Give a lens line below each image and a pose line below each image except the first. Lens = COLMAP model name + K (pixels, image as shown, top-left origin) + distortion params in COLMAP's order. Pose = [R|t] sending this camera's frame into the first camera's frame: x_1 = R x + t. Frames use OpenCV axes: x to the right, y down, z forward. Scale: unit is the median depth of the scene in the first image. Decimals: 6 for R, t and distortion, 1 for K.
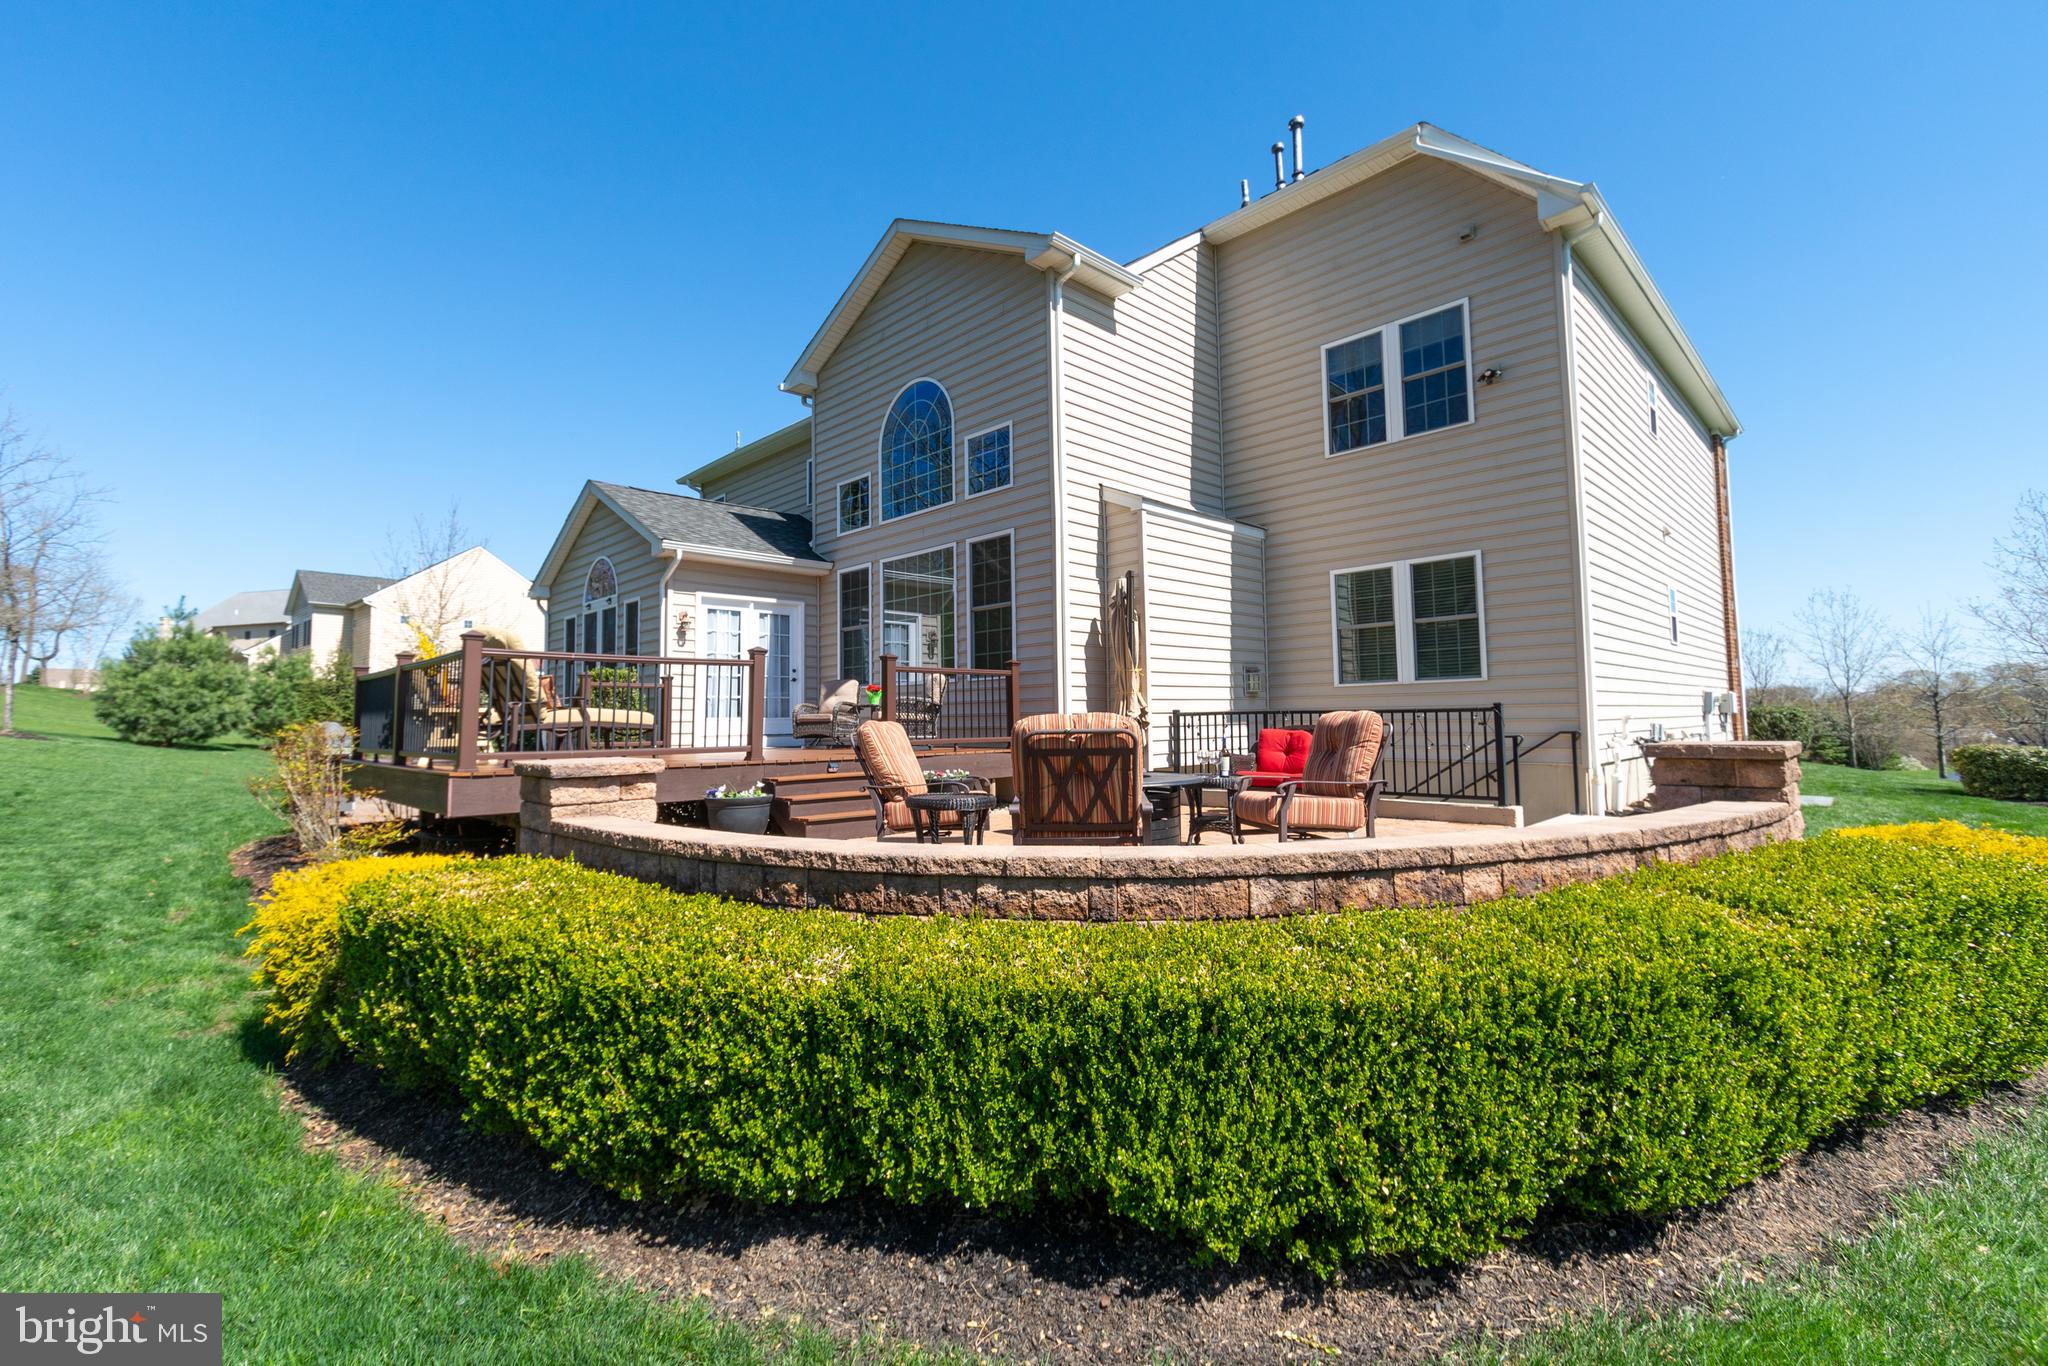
lens RADIAL K [[894.0, 0, 1013.0], [0, 894.0, 647.8], [0, 0, 1]] dist [0.019381, 0.000105]
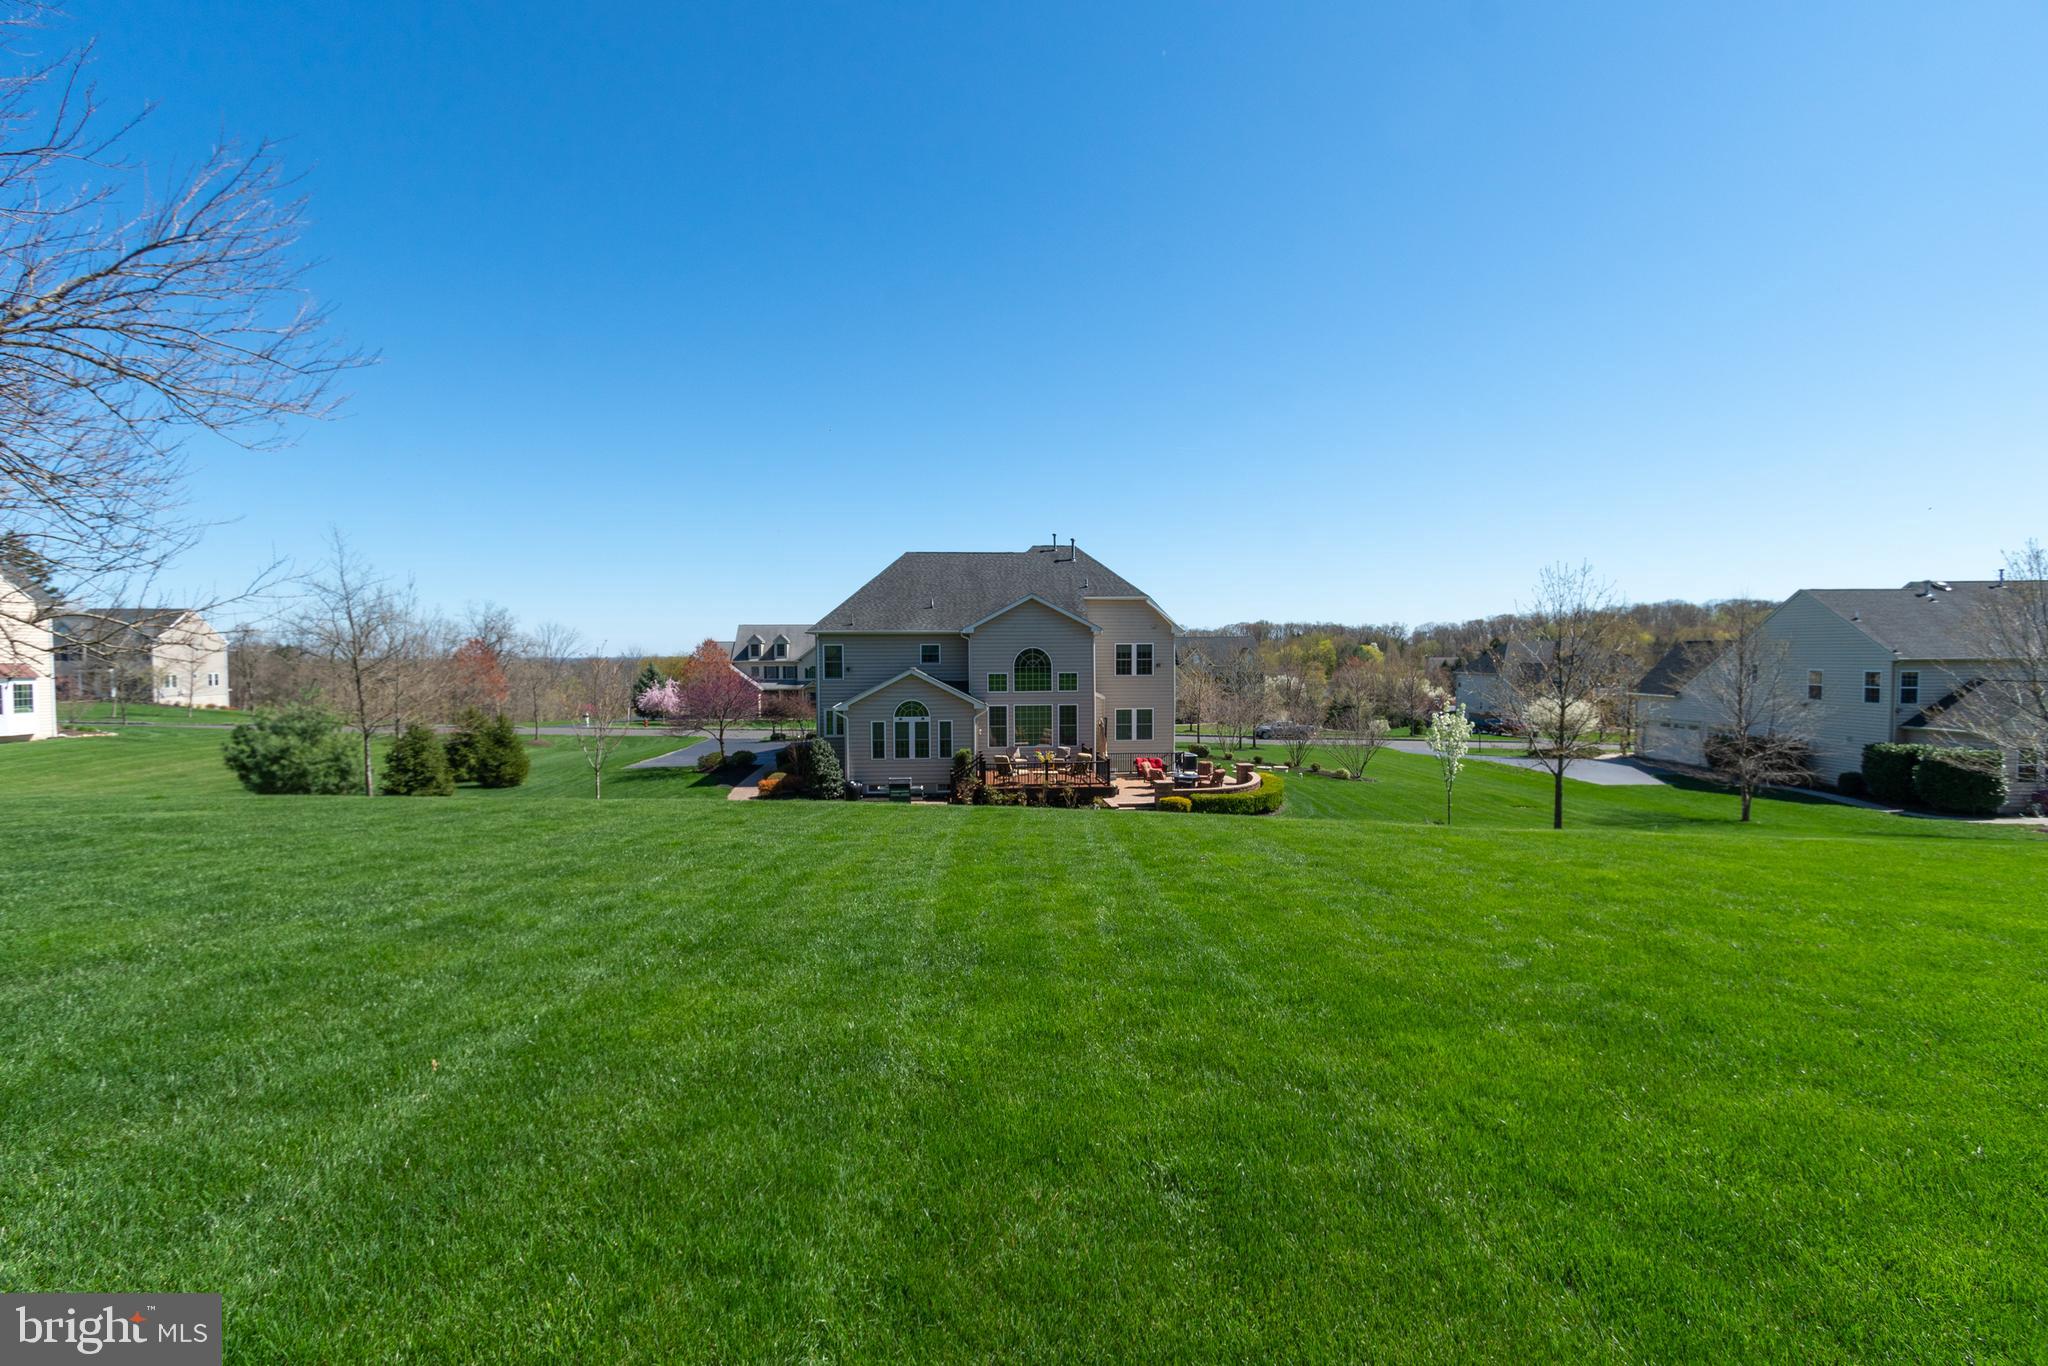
lens RADIAL K [[894.0, 0, 1025.0], [0, 894.0, 677.0], [0, 0, 1]] dist [0.019381, 0.000105]
pose [[0.641537, -0.005137, 0.767075, -2.701514], [-0.063822, 0.996153, 0.060049, -0.417632], [-0.764433, -0.087480, 0.638741, -1.017918]]
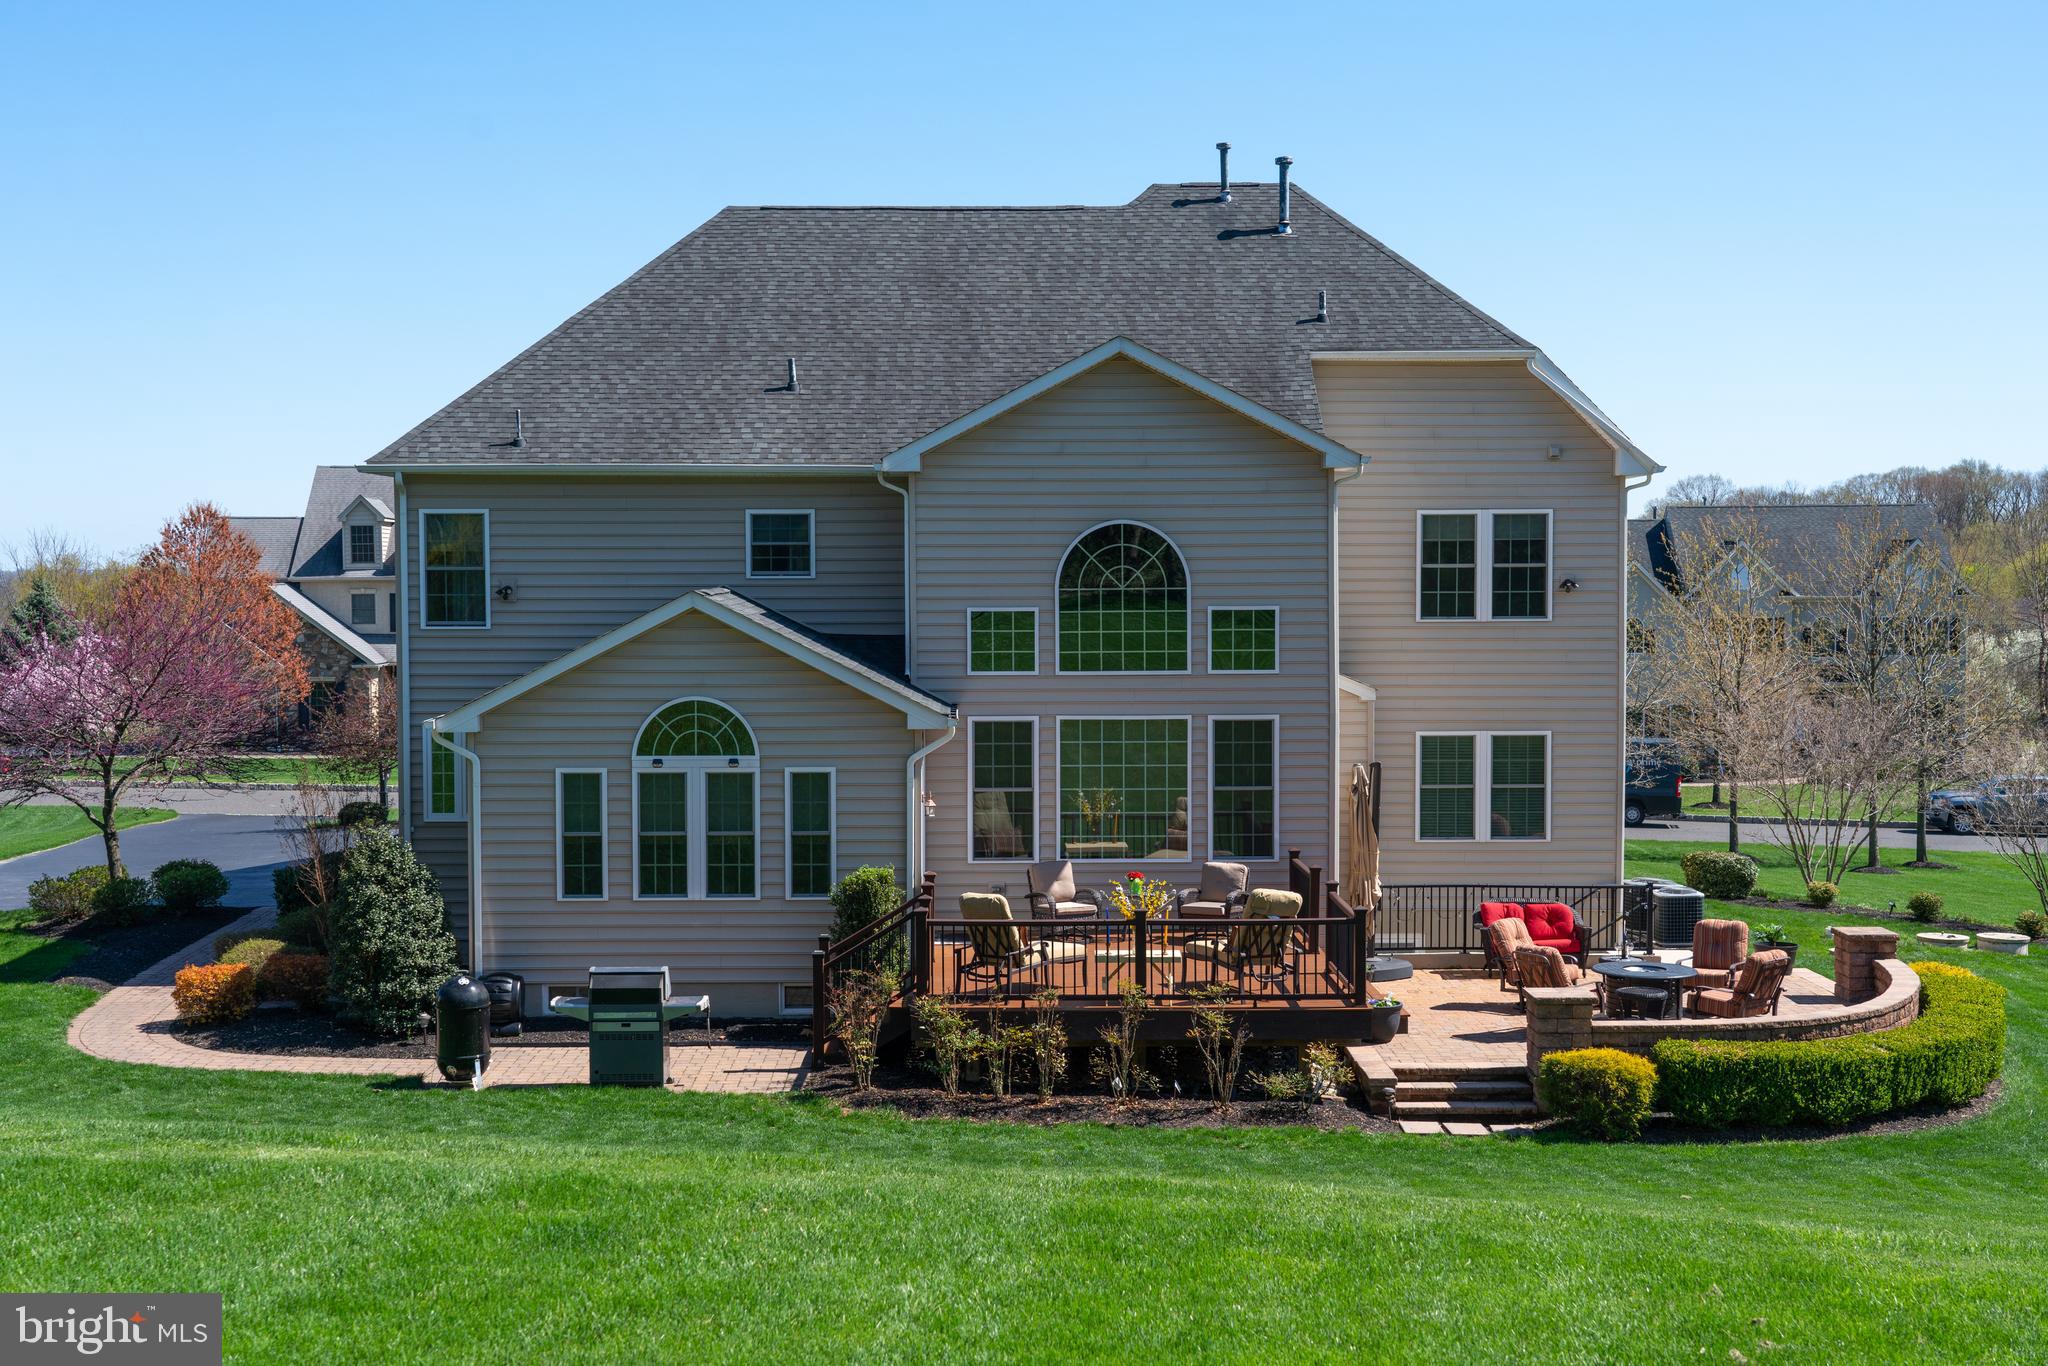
lens RADIAL K [[2642.9, 0, 1030.9], [0, 2642.9, 678.9], [0, 0, 1]] dist [0.088207, 0.000000]
pose [[0.699543, -0.014260, 0.714448, -2.259604], [-0.063718, 0.994574, 0.082240, -0.389114], [-0.711744, -0.103053, 0.694838, -0.852440]]
